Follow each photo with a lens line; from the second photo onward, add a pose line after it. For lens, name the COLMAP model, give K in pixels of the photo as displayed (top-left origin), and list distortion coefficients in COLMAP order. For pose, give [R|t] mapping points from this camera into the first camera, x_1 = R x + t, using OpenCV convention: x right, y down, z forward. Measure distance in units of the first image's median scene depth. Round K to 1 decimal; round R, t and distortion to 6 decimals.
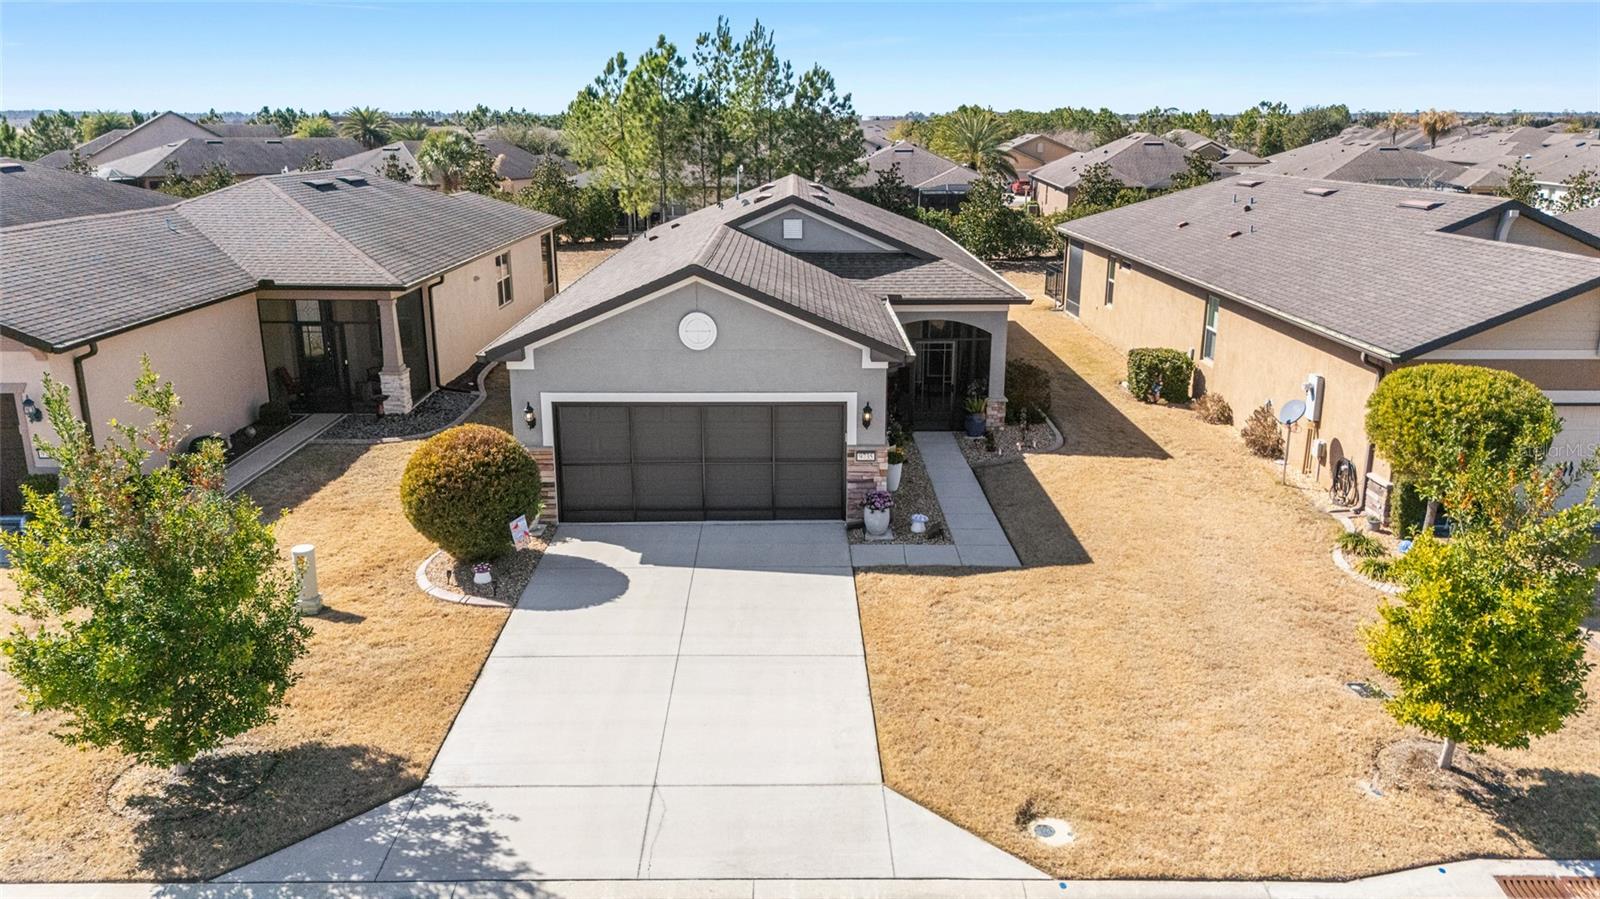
lens RADIAL K [[1186.6, 0, 800.0], [0, 1186.6, 407.9], [0, 0, 1]] dist [0.085244, -0.103752]
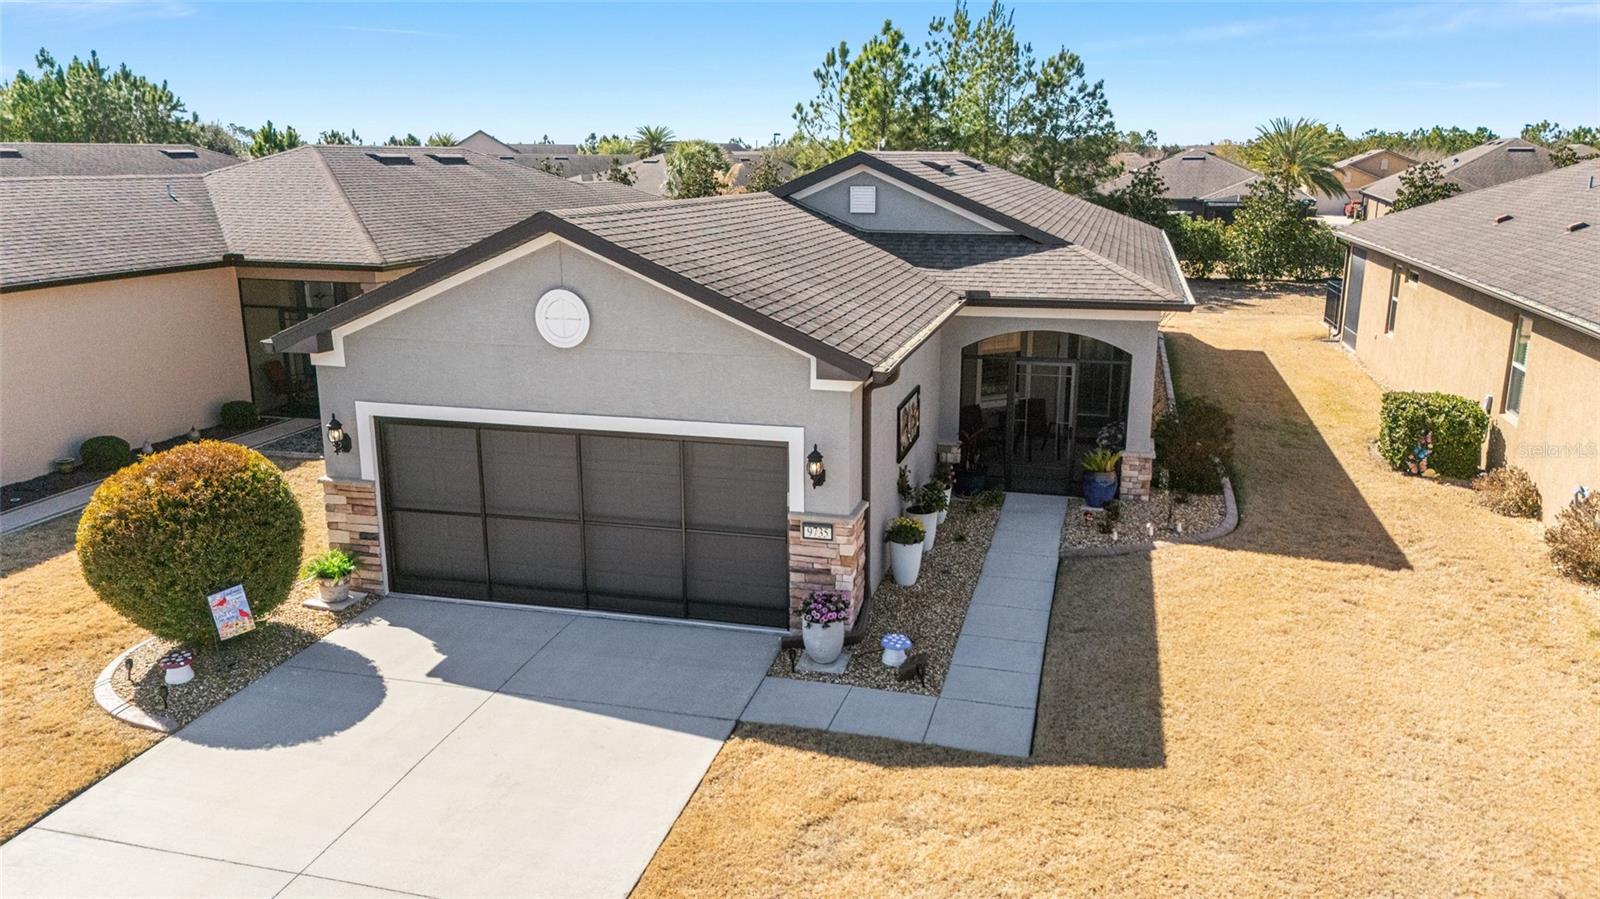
lens RADIAL K [[1186.6, 0, 800.0], [0, 1186.6, 407.9], [0, 0, 1]] dist [0.085244, -0.103752]
pose [[0.963915, 0.054752, -0.260520, 0.159954], [-0.061469, 0.997952, -0.017701, -0.009599], [0.259017, 0.033076, 0.965306, 0.311061]]
